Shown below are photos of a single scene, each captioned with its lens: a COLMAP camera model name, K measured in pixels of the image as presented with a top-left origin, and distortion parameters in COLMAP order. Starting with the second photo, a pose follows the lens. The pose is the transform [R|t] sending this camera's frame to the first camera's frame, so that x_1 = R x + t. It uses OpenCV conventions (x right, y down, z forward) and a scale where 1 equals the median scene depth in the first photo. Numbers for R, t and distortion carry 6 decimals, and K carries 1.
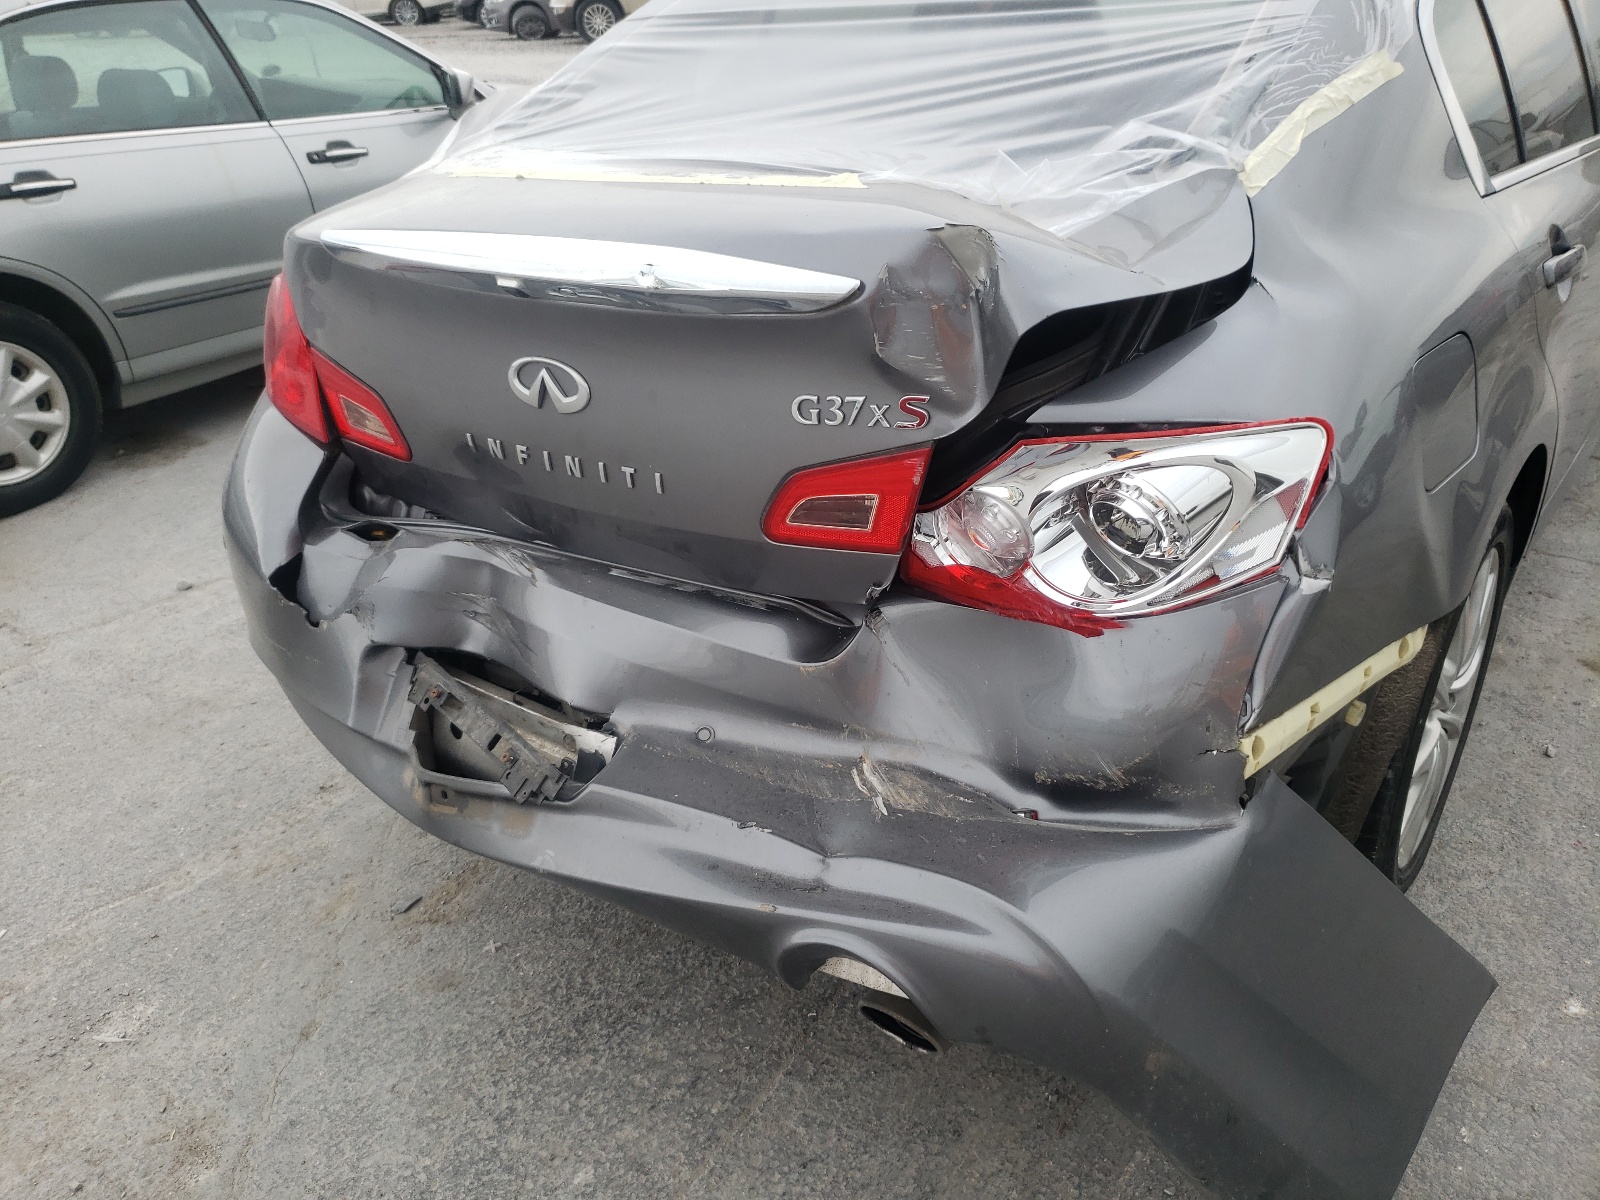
lens RADIAL K [[1253.2, 0, 800.0], [0, 1253.2, 600.0], [0, 0, 1]] dist [0.030527, -0.007393]
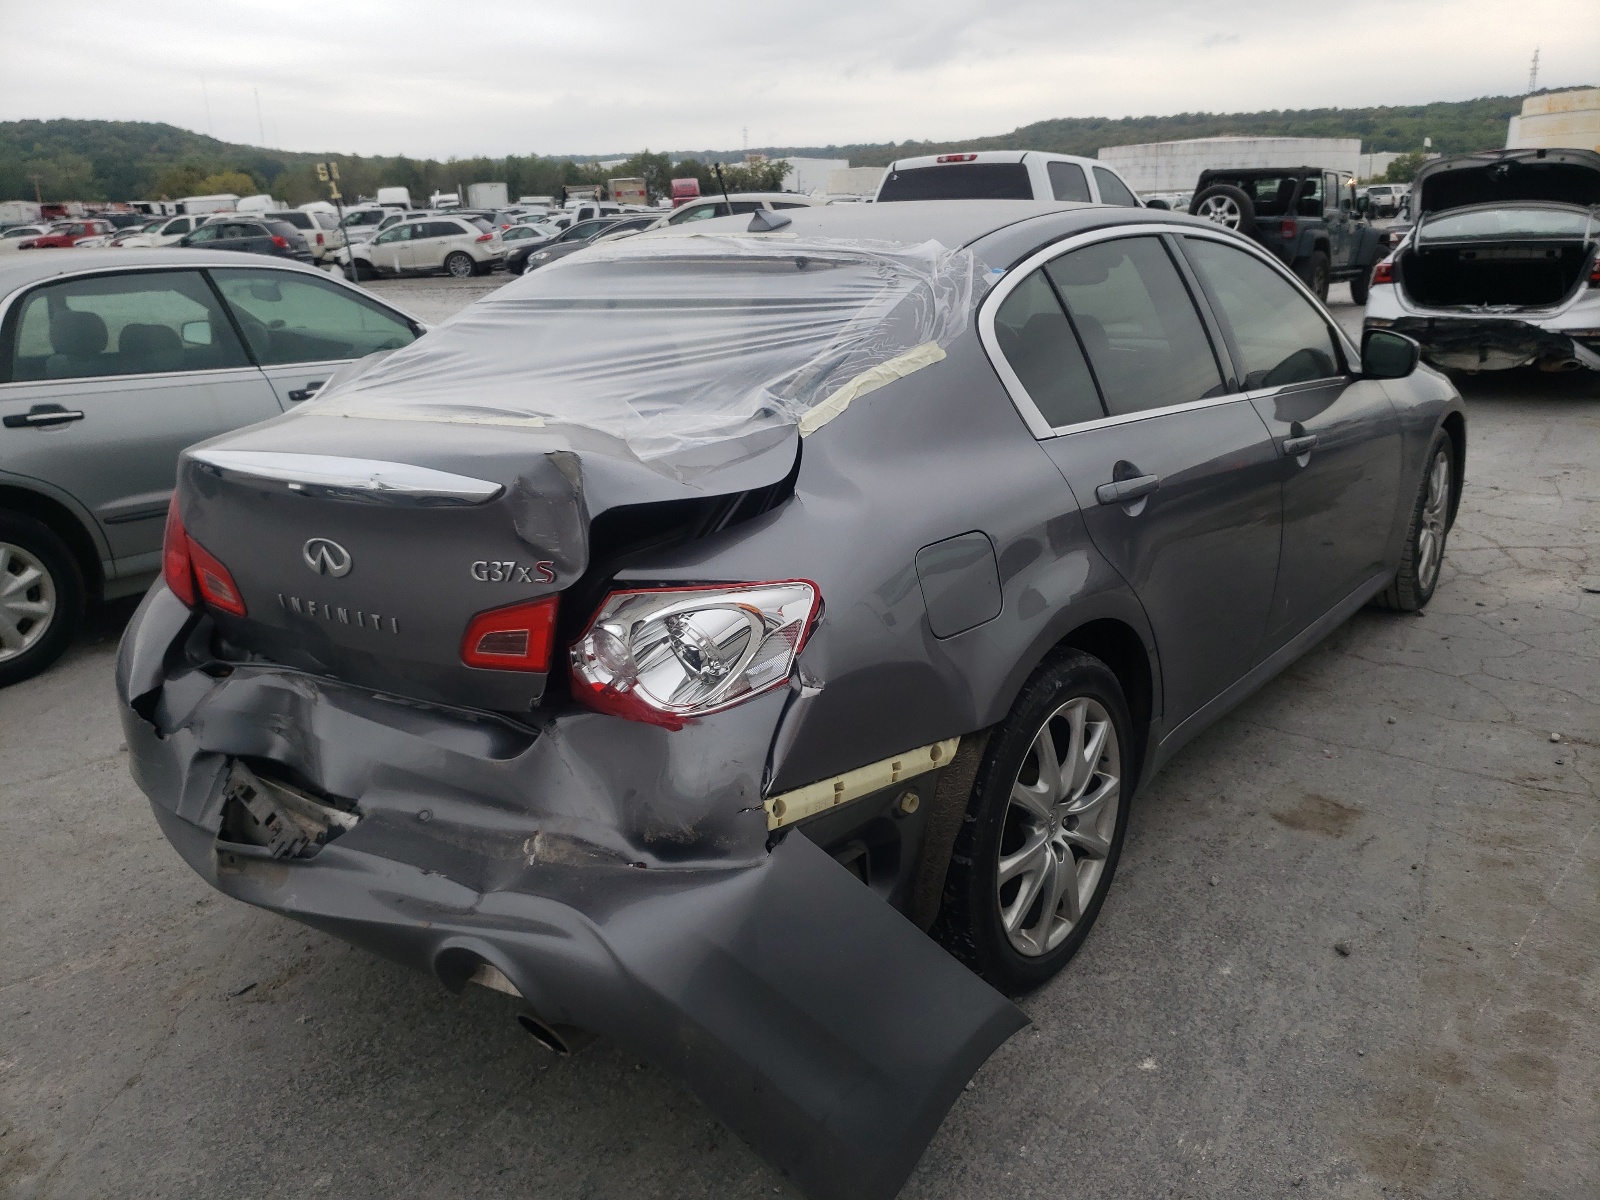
lens RADIAL K [[1217.2, 0, 800.0], [0, 1217.2, 600.0], [0, 0, 1]] dist [0.039827, 0.006206]
pose [[0.999895, 0.012889, -0.006627, 0.297179], [-0.013841, 0.984872, -0.172730, 0.092882], [0.004300, 0.172804, 0.984947, -0.300066]]
